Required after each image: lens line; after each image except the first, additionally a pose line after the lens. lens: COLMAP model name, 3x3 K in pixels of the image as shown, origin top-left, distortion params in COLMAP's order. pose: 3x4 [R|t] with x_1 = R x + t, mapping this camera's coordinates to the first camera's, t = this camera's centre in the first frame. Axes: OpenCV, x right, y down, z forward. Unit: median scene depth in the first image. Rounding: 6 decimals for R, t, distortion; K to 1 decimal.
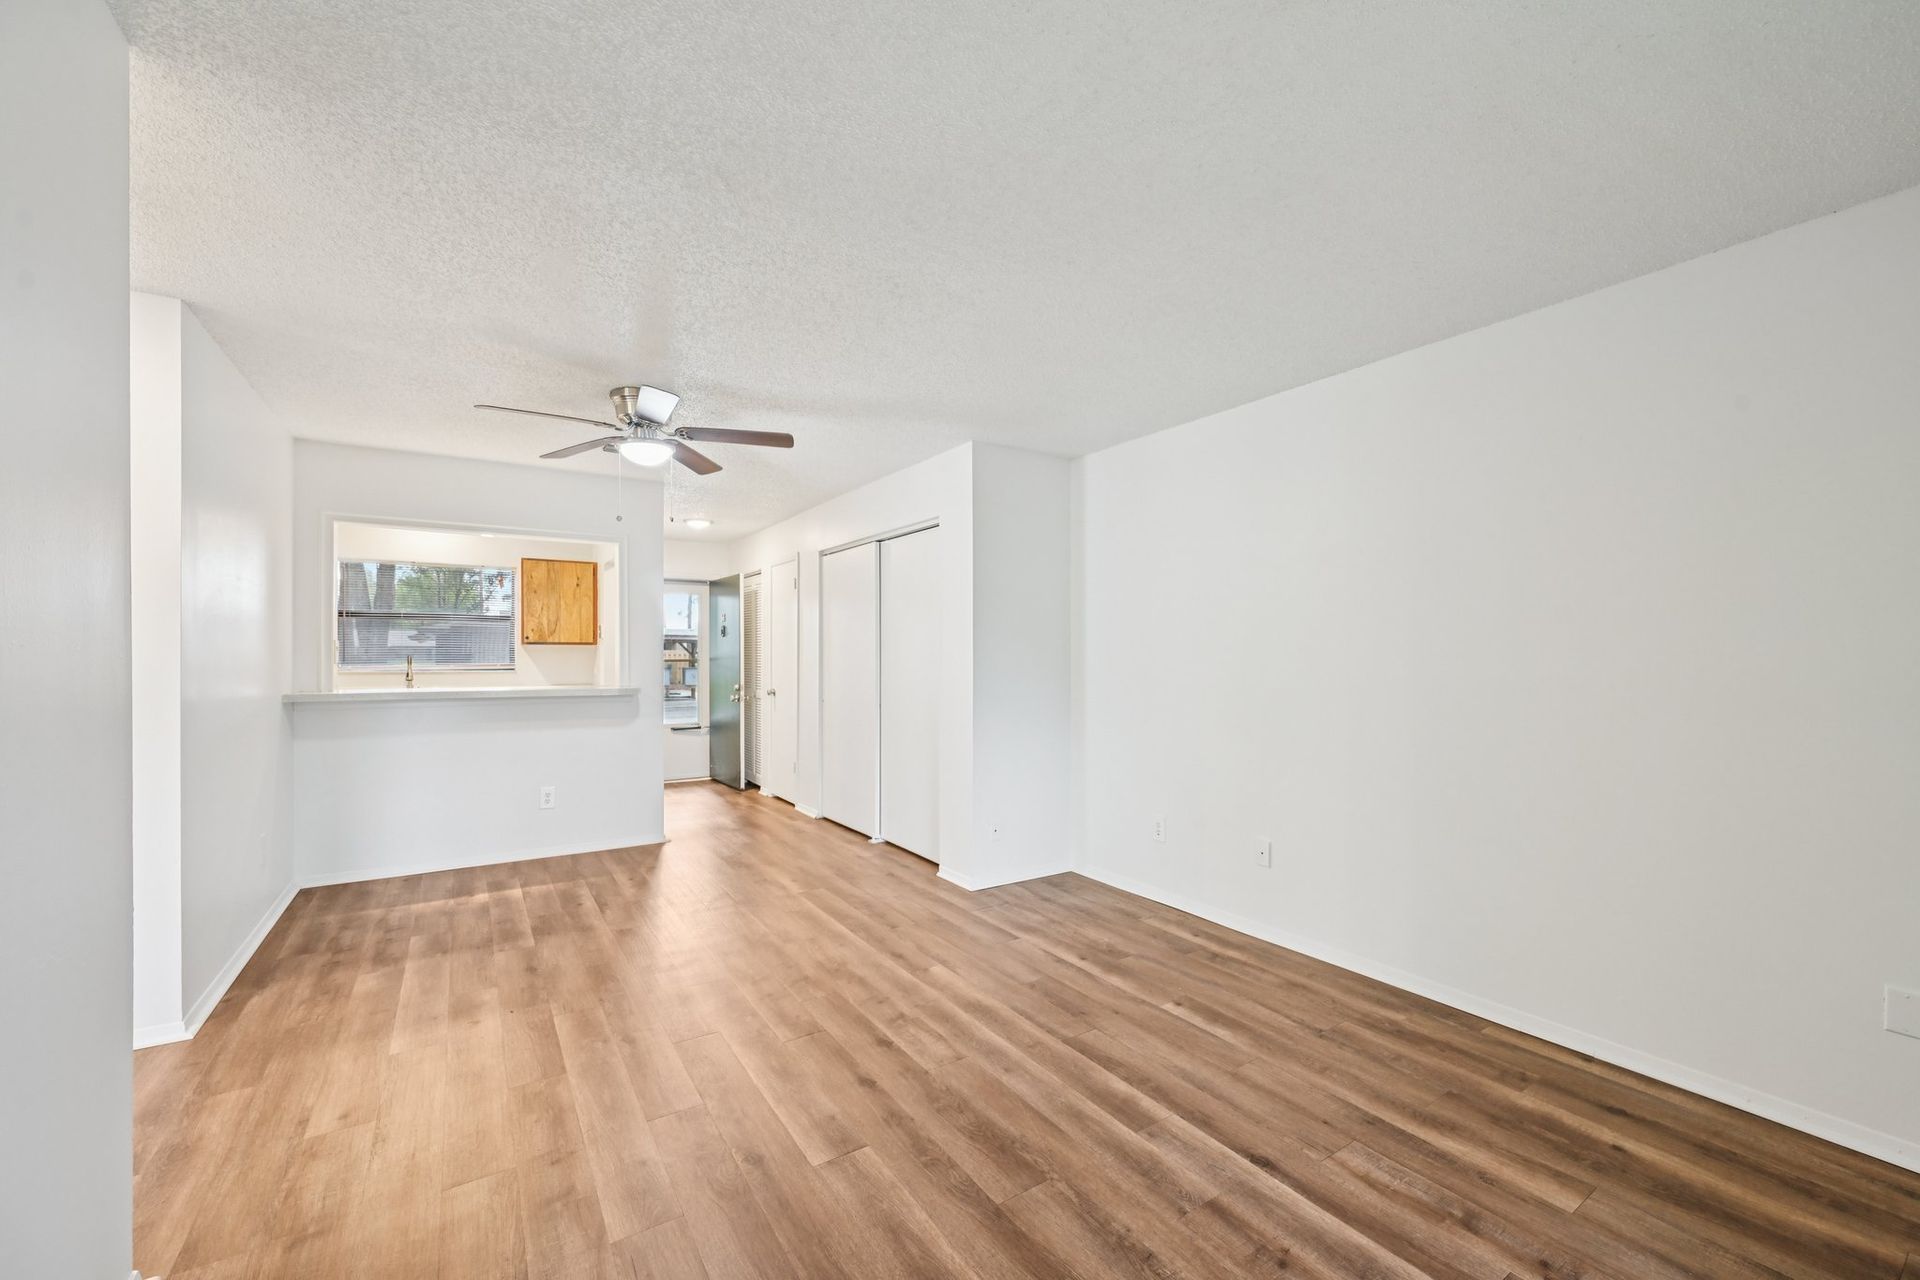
lens RADIAL K [[753.9, 0, 960.0], [0, 753.9, 656.1], [0, 0, 1]] dist [-0.006104, 0.001077]
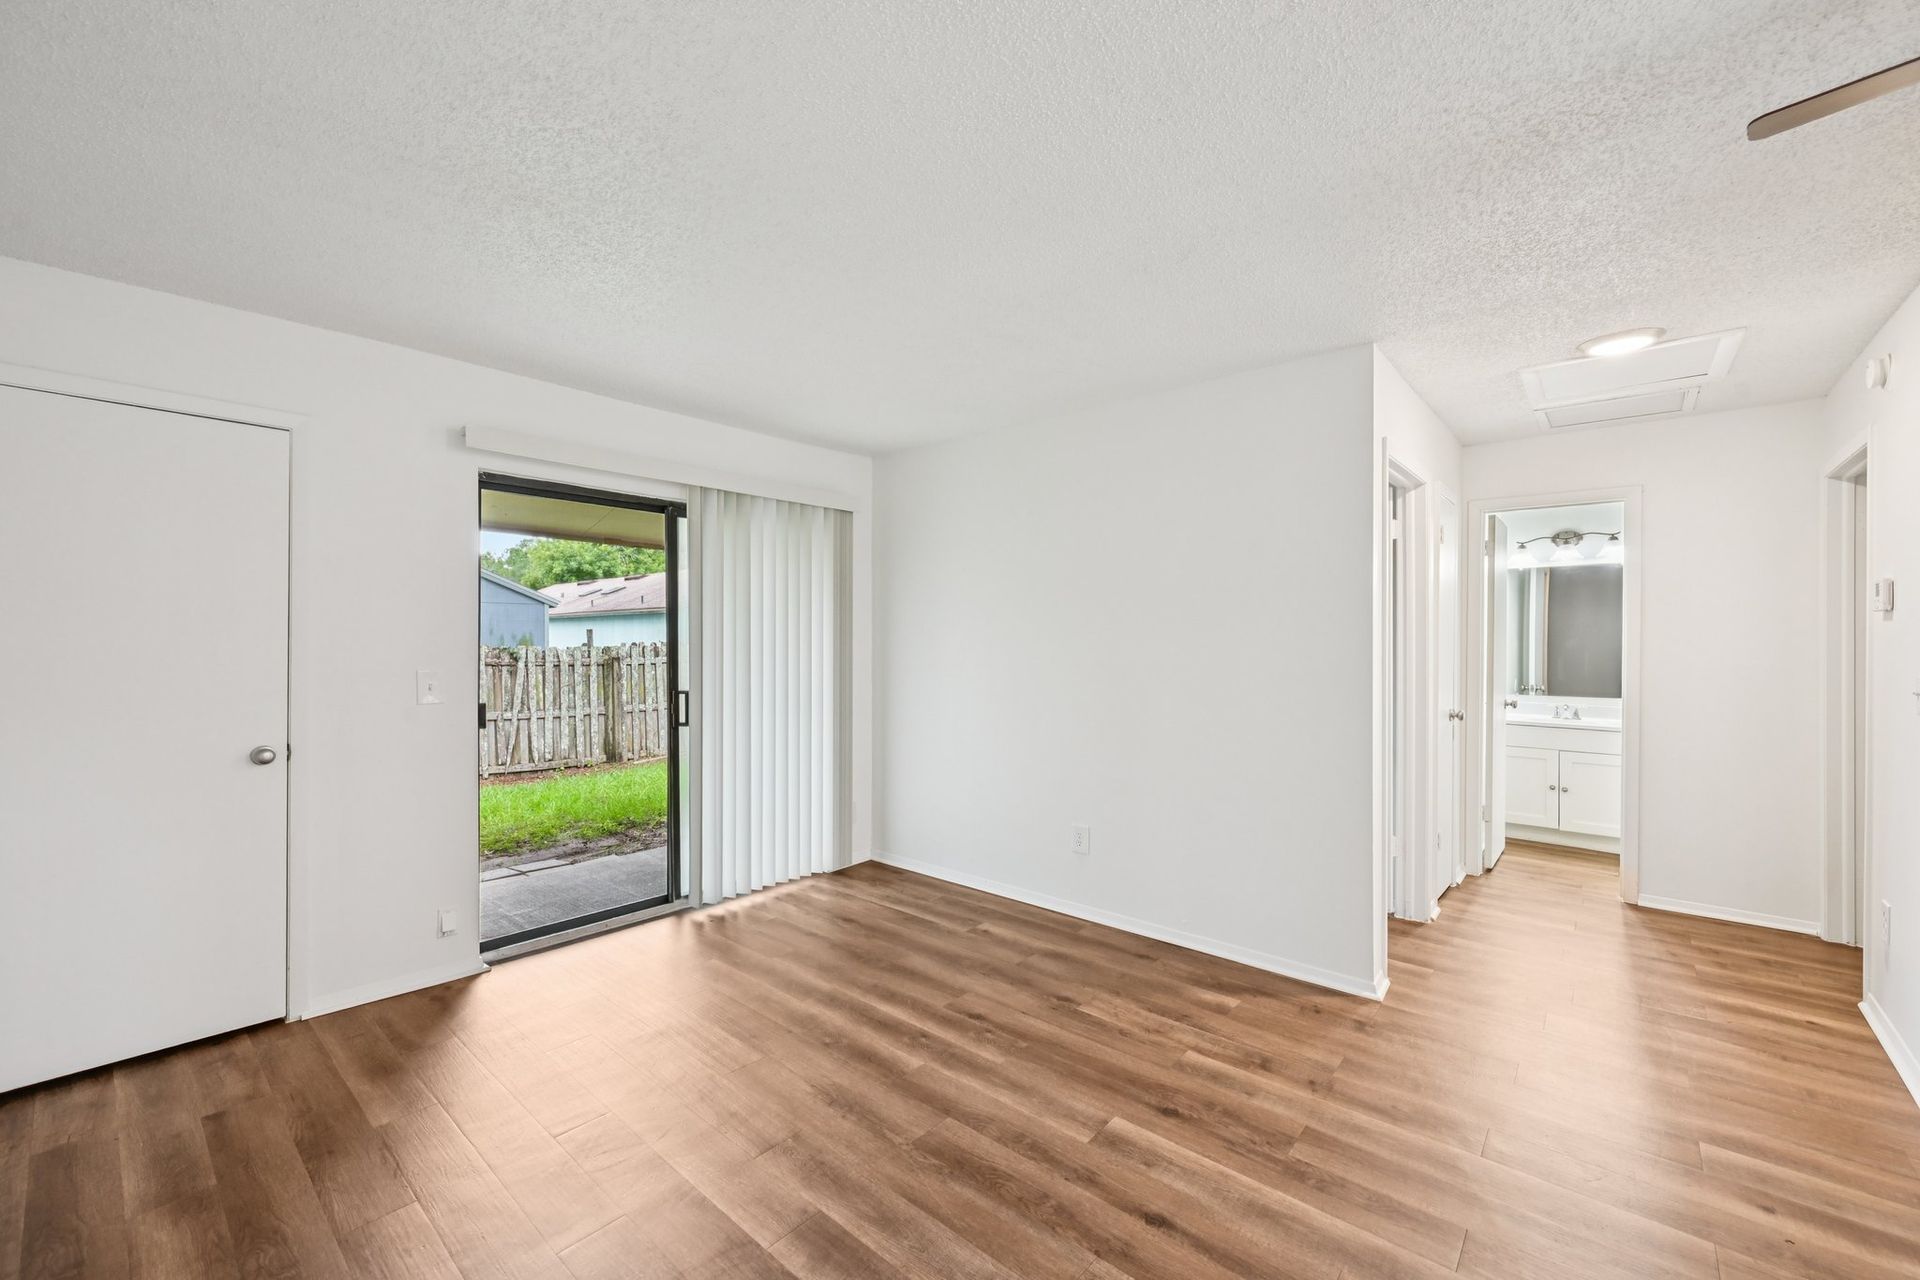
lens RADIAL K [[753.9, 0, 964.3], [0, 753.9, 651.3], [0, 0, 1]] dist [-0.006104, 0.001077]
pose [[-0.961542, 0.002595, -0.274645, 0.152555], [-0.000588, 0.999934, 0.011509, -0.015556], [0.274657, 0.011228, -0.961477, 0.922646]]
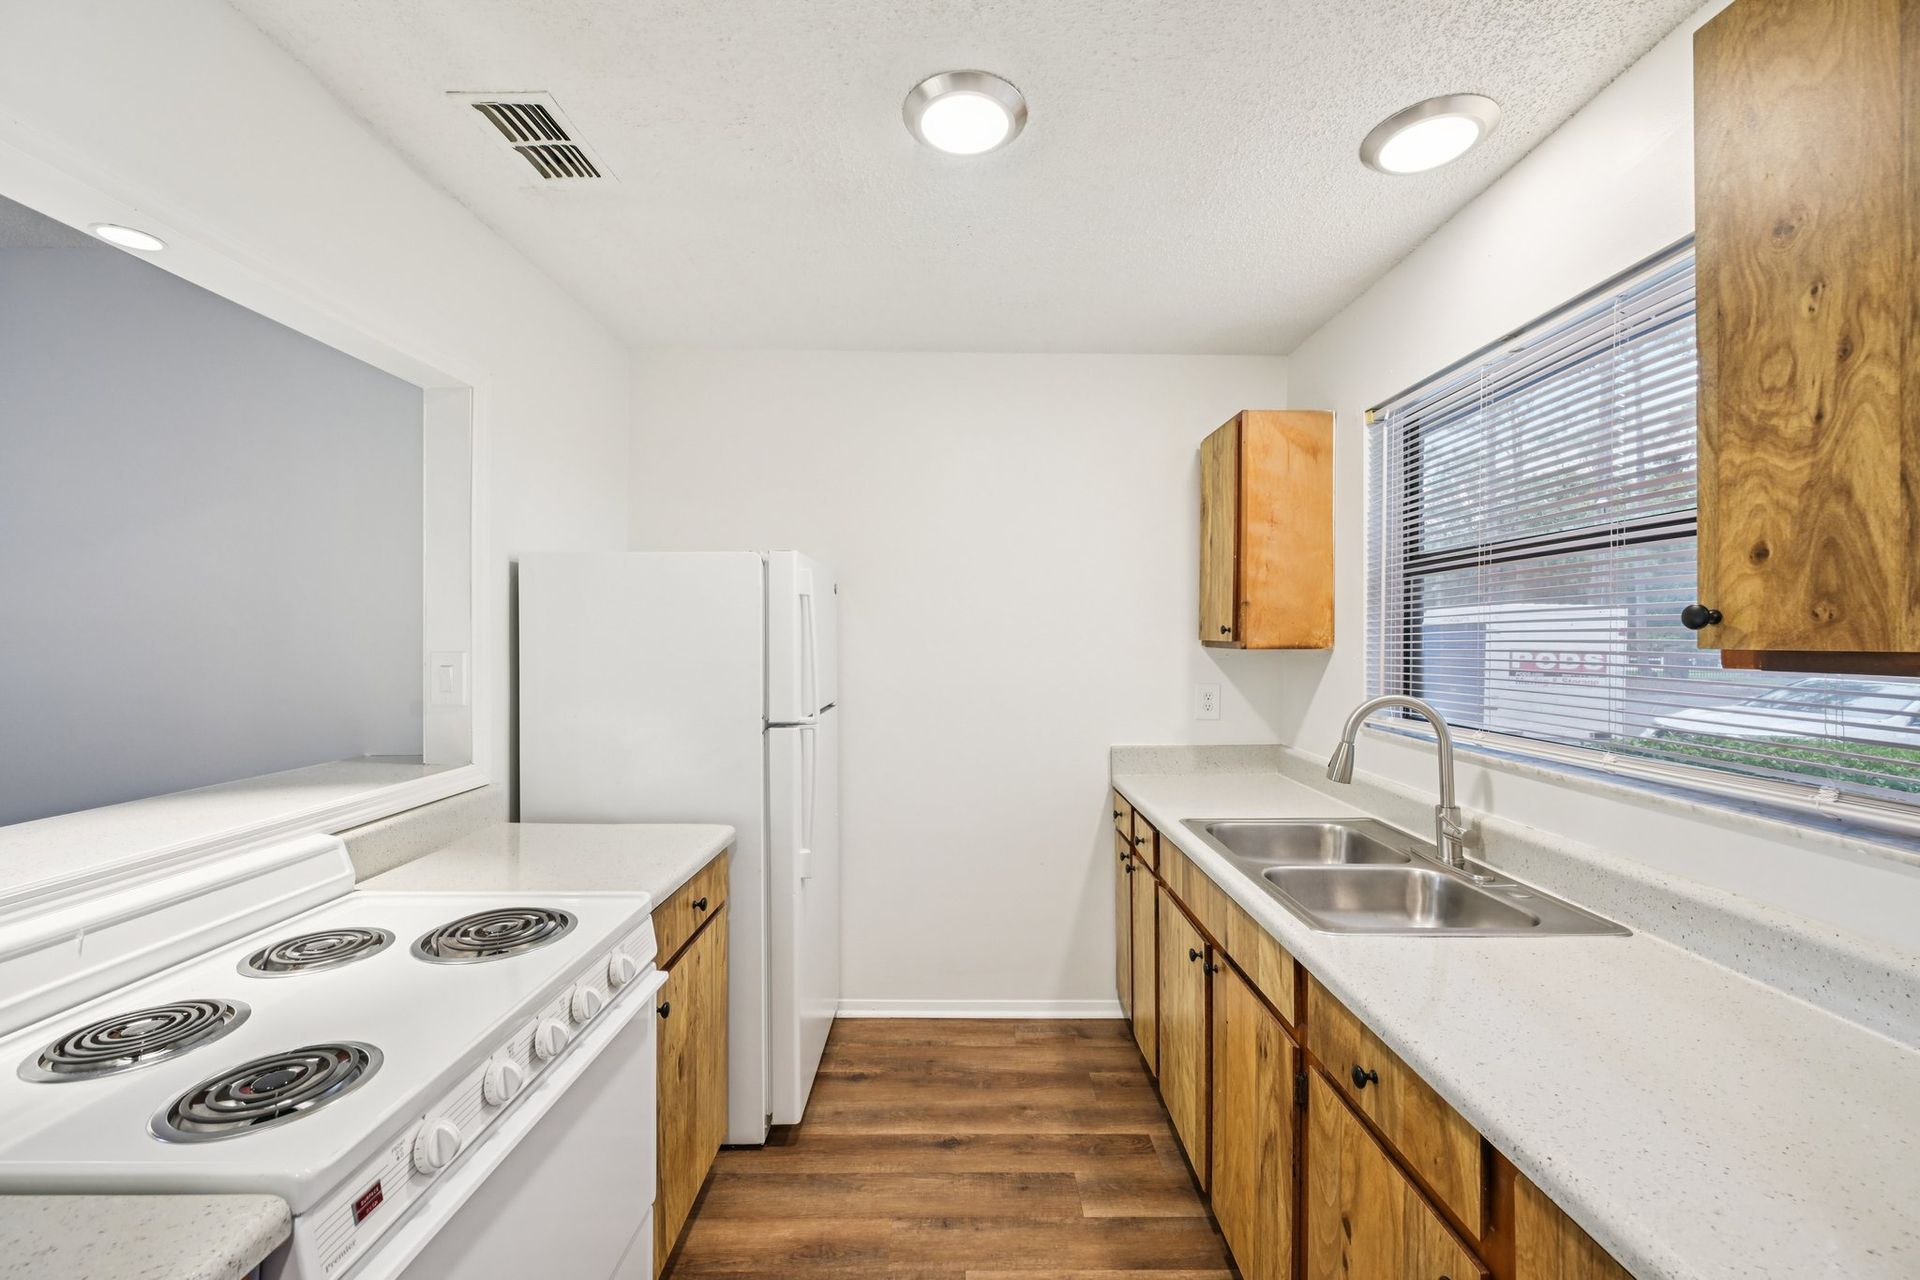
lens RADIAL K [[753.9, 0, 972.6], [0, 753.9, 633.0], [0, 0, 1]] dist [-0.006104, 0.001077]
pose [[-0.526118, -0.005931, -0.850391, -0.658789], [-0.005021, 0.999980, -0.003868, -0.033673], [0.850397, 0.002235, -0.526138, 1.583138]]
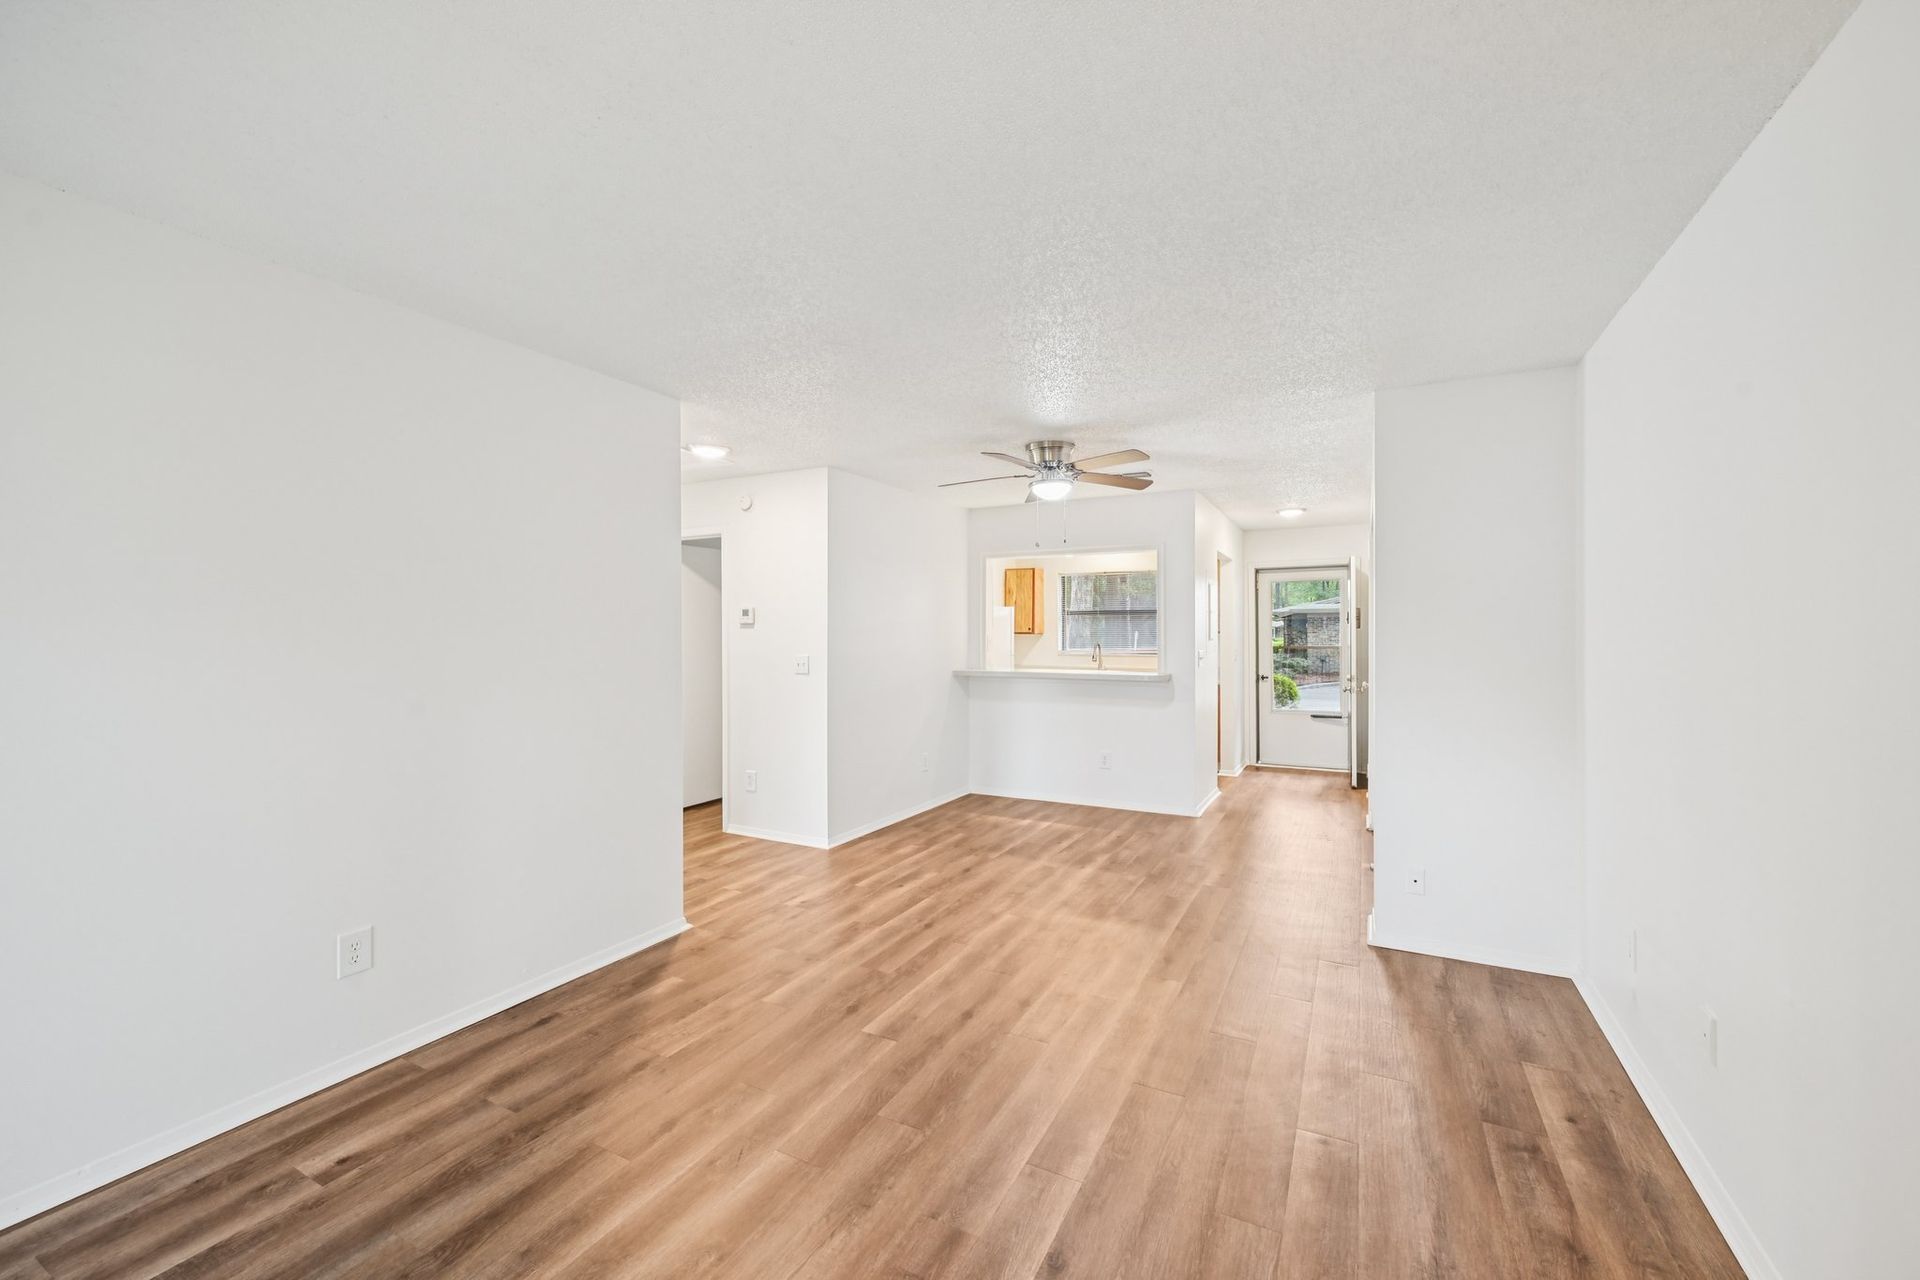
lens RADIAL K [[753.9, 0, 971.3], [0, 753.9, 624.2], [0, 0, 1]] dist [-0.006104, 0.001077]
pose [[0.490685, -0.013585, -0.871231, 0.516243], [0.002828, 0.999898, -0.013998, -0.024069], [0.871333, 0.004405, 0.490673, 0.224324]]
